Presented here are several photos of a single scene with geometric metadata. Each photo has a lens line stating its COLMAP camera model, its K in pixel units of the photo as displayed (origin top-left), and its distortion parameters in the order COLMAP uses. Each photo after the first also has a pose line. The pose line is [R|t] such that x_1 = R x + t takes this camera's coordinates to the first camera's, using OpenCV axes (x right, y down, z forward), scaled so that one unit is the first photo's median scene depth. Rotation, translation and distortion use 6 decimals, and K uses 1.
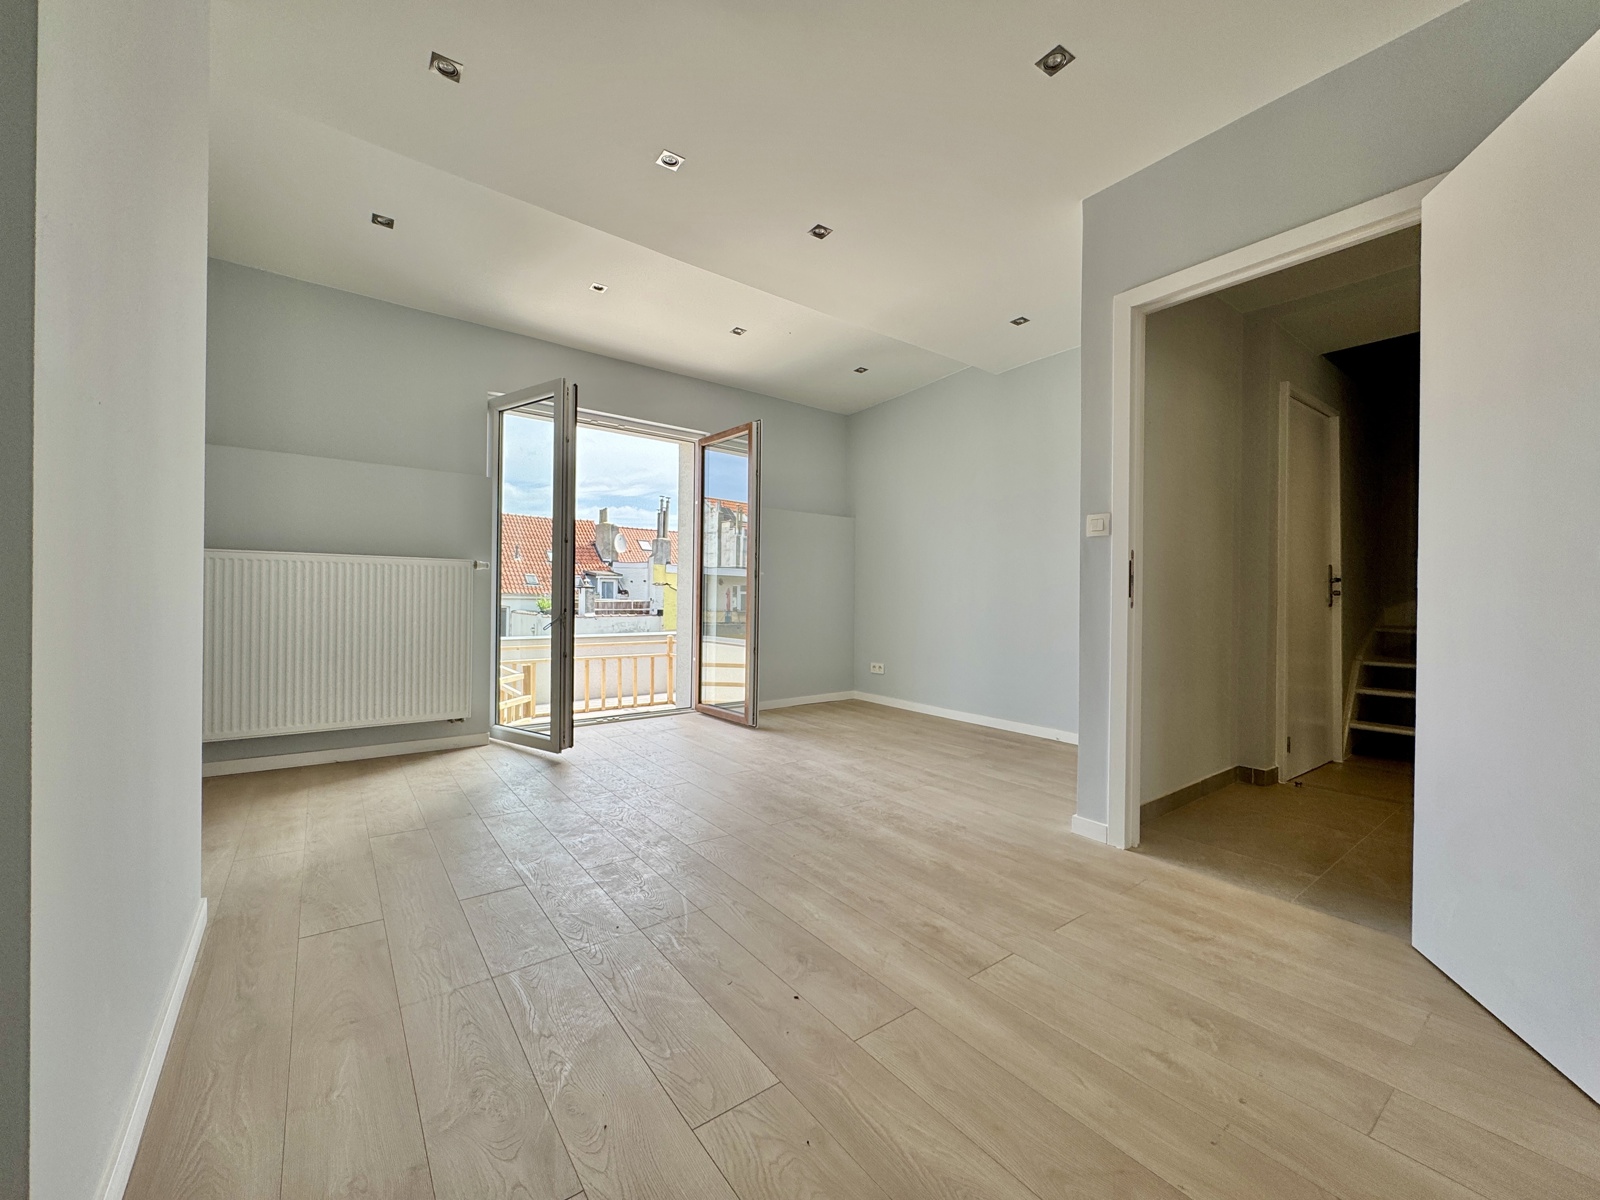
lens RADIAL K [[633.5, 0, 800.2], [0, 633.5, 598.4], [0, 0, 1]] dist [-0.001683, 0.000082]
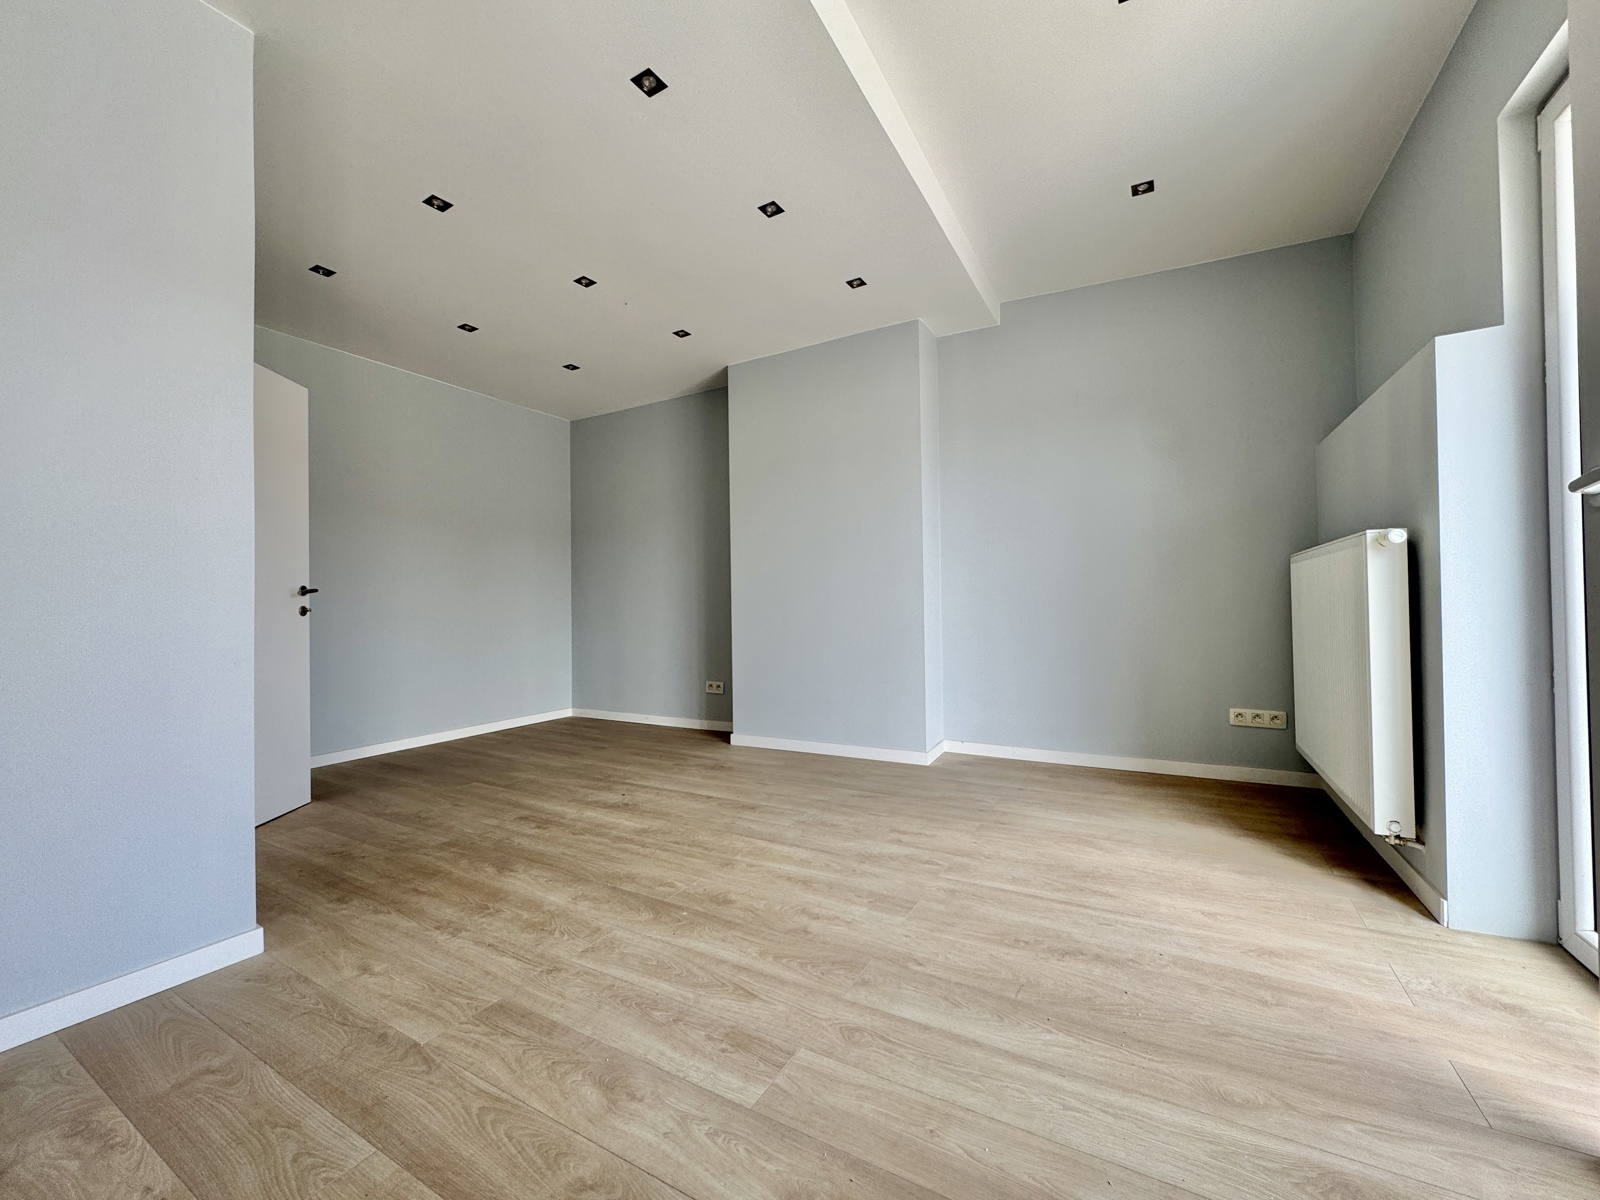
lens RADIAL K [[633.5, 0, 800.2], [0, 633.5, 598.4], [0, 0, 1]] dist [-0.001683, 0.000082]
pose [[-0.920238, -0.002808, -0.391350, 0.179288], [0.002606, 0.999908, -0.013302, -0.001153], [0.391352, -0.013261, -0.920146, 2.017638]]
